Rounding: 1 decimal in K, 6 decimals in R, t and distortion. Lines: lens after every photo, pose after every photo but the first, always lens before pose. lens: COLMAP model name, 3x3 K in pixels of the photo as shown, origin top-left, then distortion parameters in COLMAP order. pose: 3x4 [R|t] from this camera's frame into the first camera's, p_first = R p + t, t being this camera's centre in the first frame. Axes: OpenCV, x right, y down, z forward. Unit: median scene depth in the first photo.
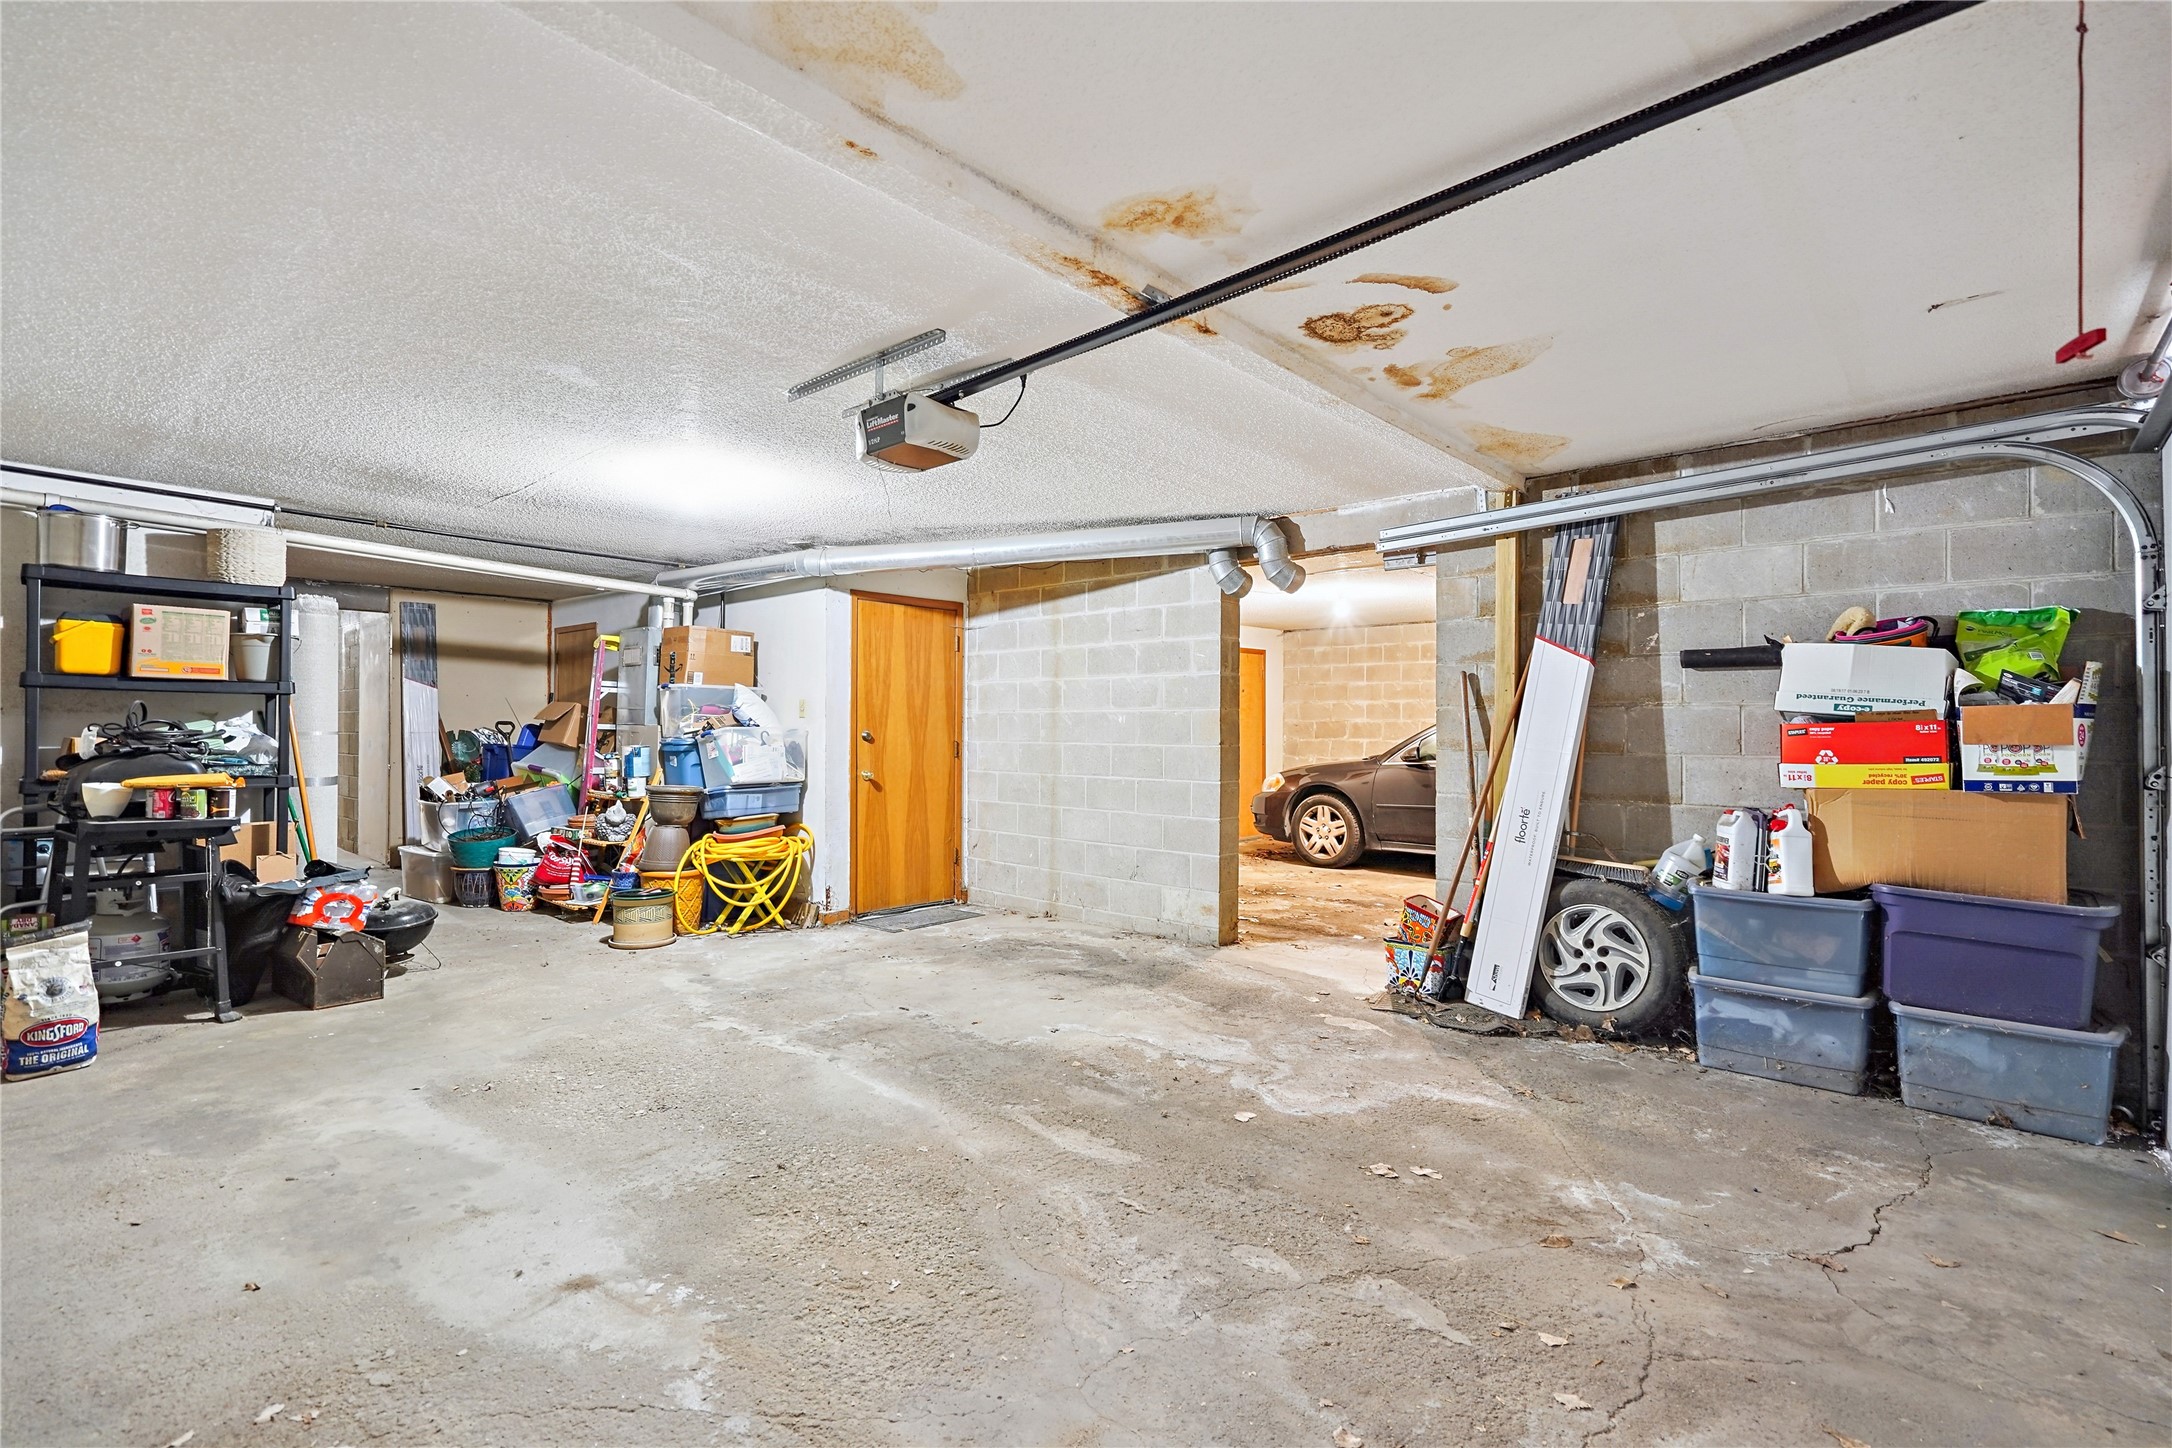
lens RADIAL K [[1004.2, 0, 1089.9], [0, 1004.2, 723.1], [0, 0, 1]] dist [-0.002093, 0.000229]
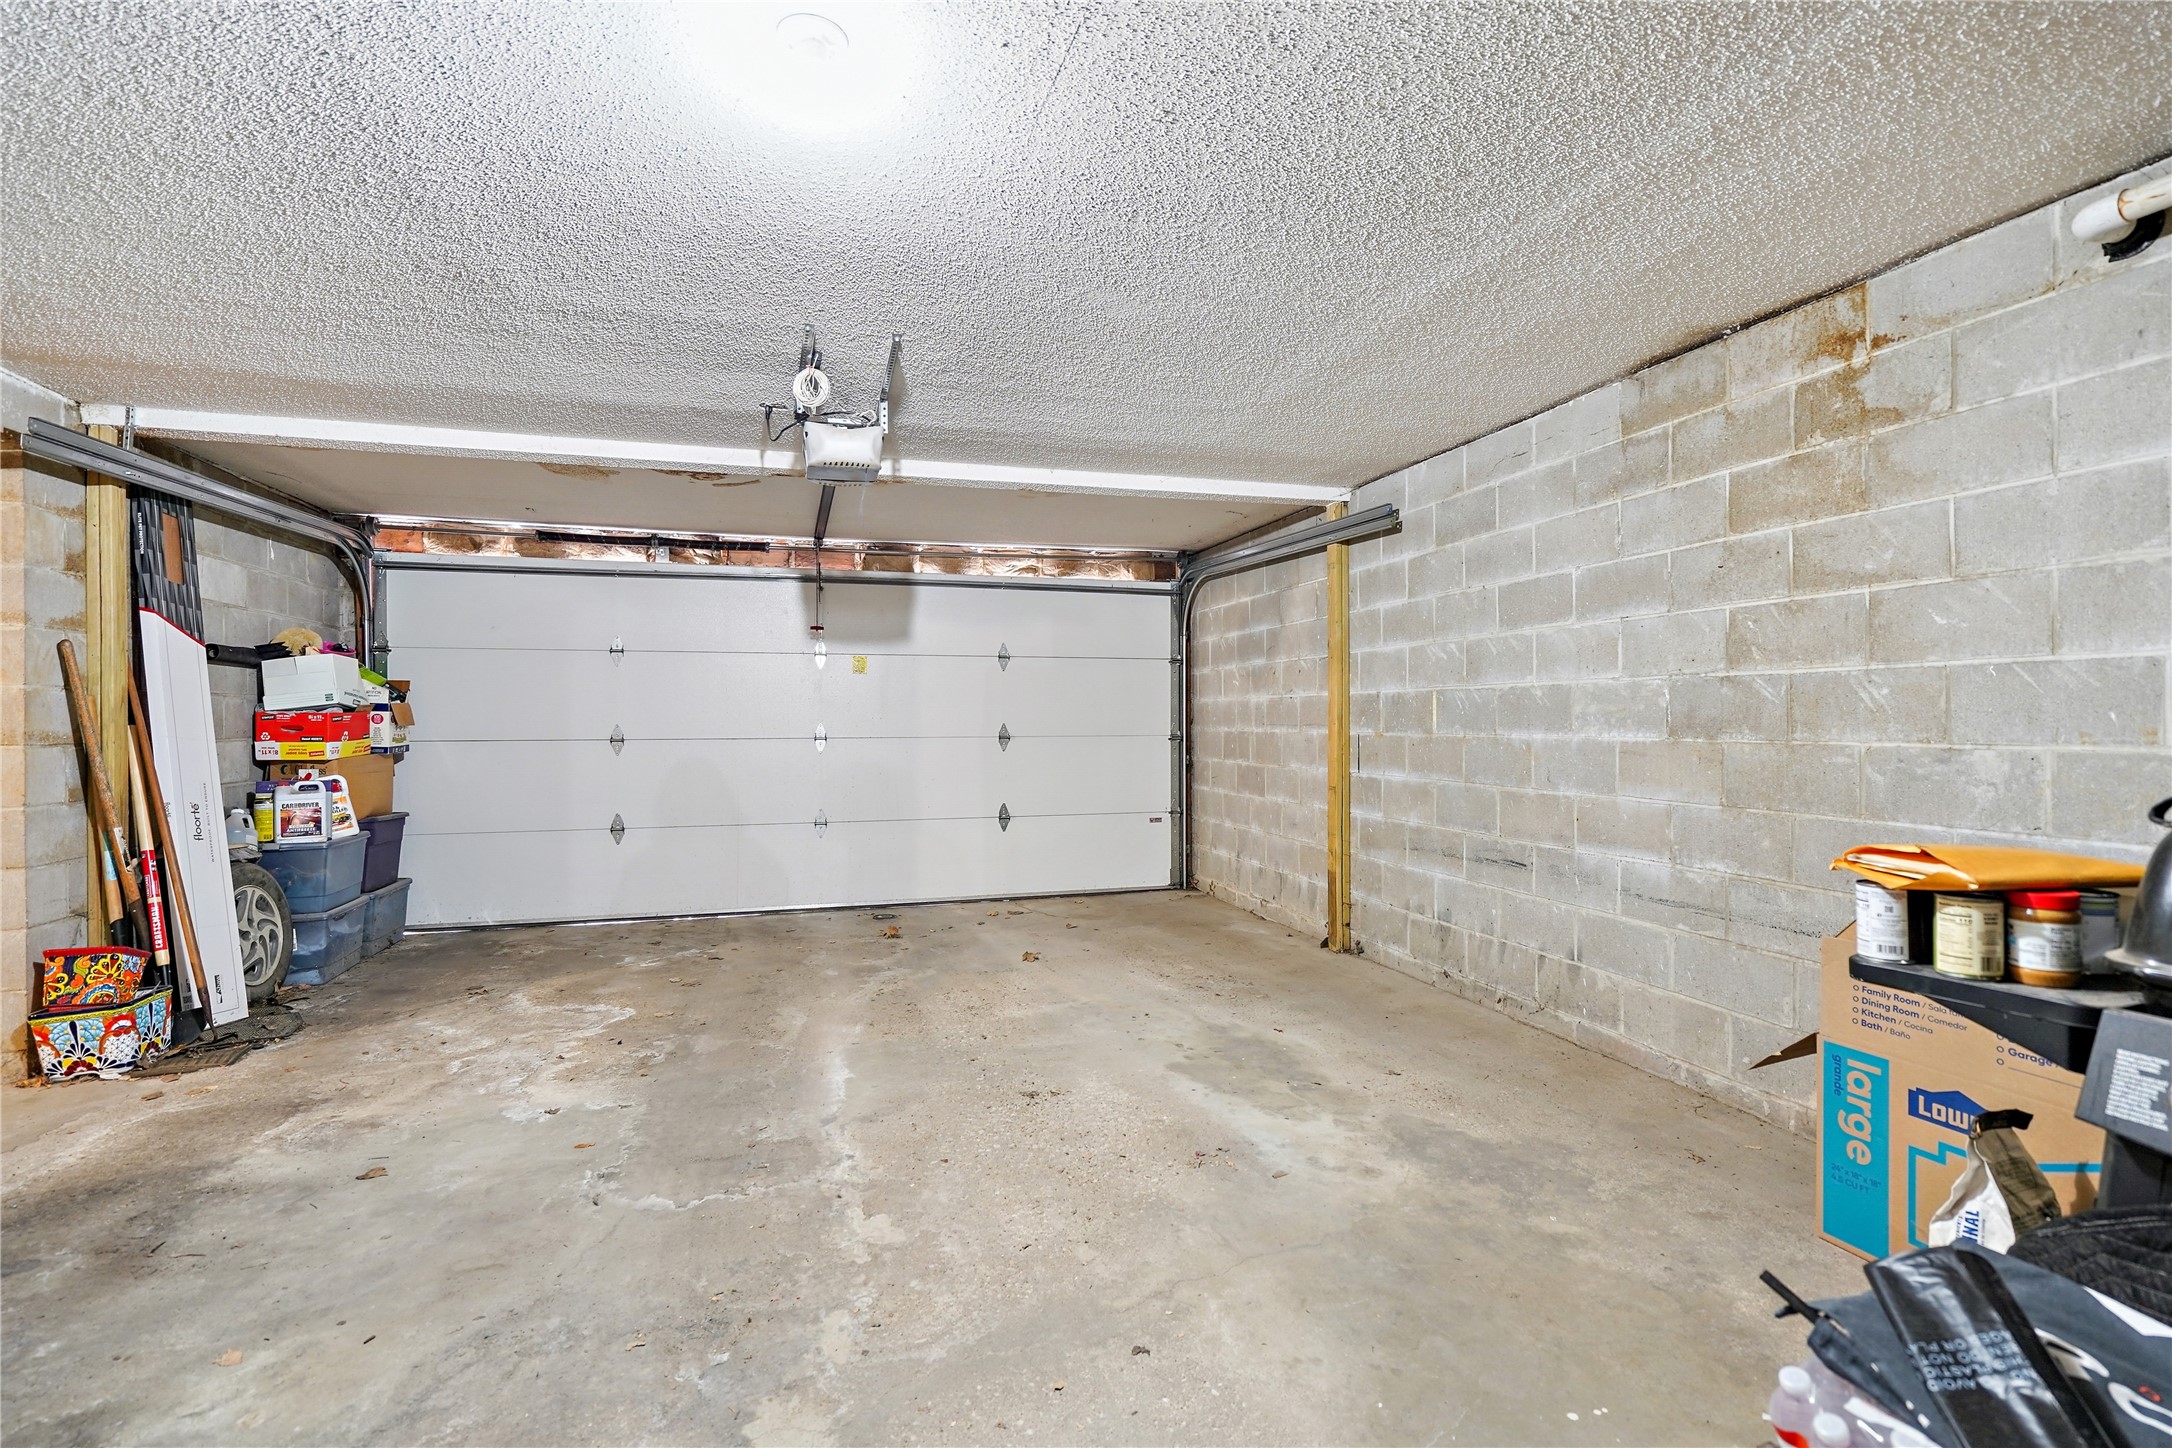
lens RADIAL K [[1004.2, 0, 1085.9], [0, 1004.2, 721.9], [0, 0, 1]] dist [-0.002093, 0.000229]
pose [[-0.859058, -0.005000, 0.511854, -0.808866], [-0.004966, 0.999987, 0.001434, 0.005667], [-0.511854, -0.001311, -0.859071, 1.510657]]
